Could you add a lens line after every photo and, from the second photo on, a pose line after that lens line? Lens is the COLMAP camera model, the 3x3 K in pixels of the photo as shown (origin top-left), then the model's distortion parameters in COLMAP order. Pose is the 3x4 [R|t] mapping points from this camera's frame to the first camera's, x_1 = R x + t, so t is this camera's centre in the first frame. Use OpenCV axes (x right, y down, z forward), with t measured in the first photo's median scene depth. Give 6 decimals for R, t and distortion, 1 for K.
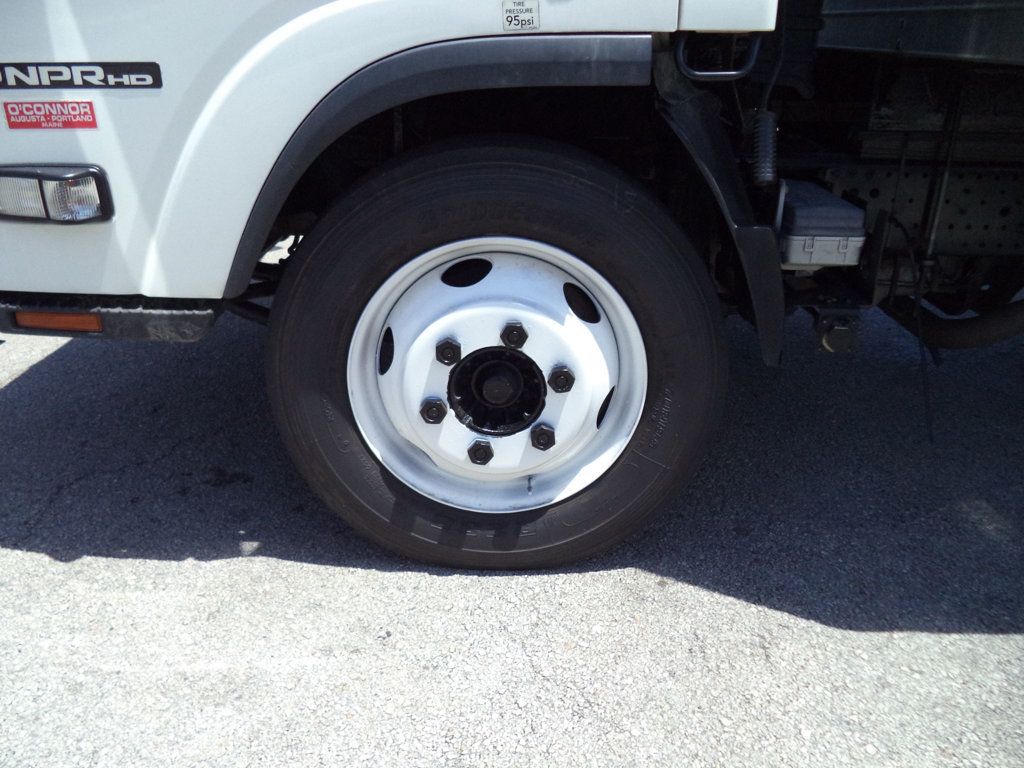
lens RADIAL K [[832.1, 0, 516.2], [0, 832.1, 377.4], [0, 0, 1]] dist [-0.017484, -0.012530]
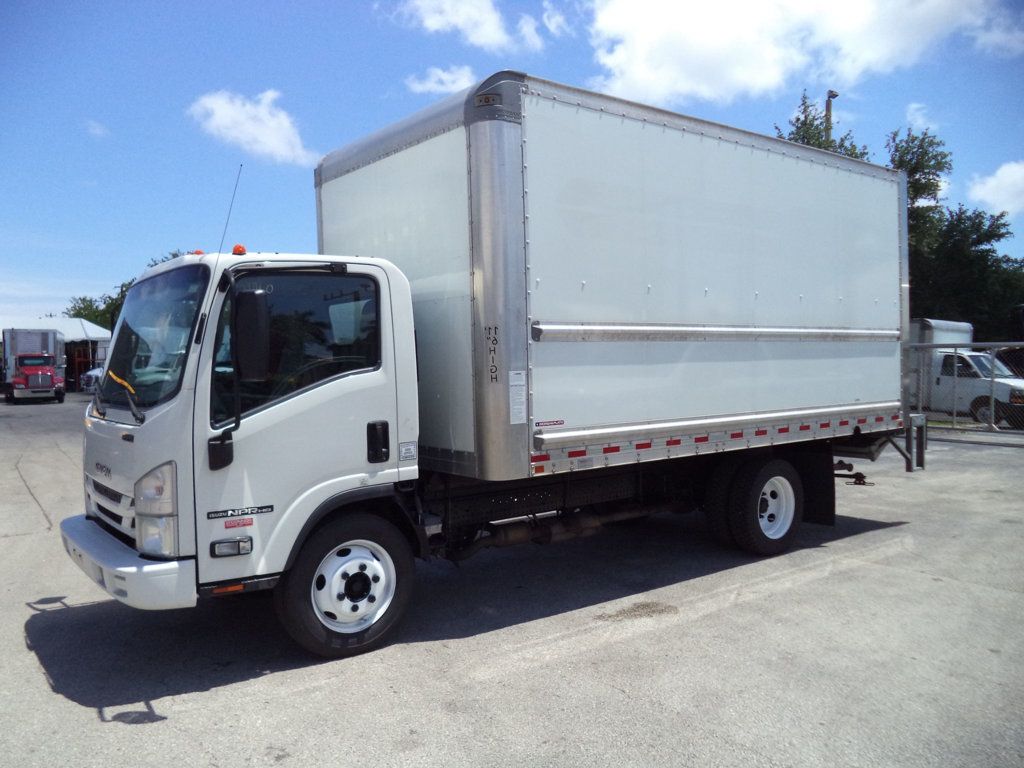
lens RADIAL K [[832.1, 0, 508.8], [0, 832.1, 372.8], [0, 0, 1]] dist [-0.017484, -0.012530]
pose [[0.785375, -0.034205, 0.618075, -1.585470], [0.265021, 0.920916, -0.285792, 0.340996], [-0.559420, 0.388257, 0.732329, -2.106156]]
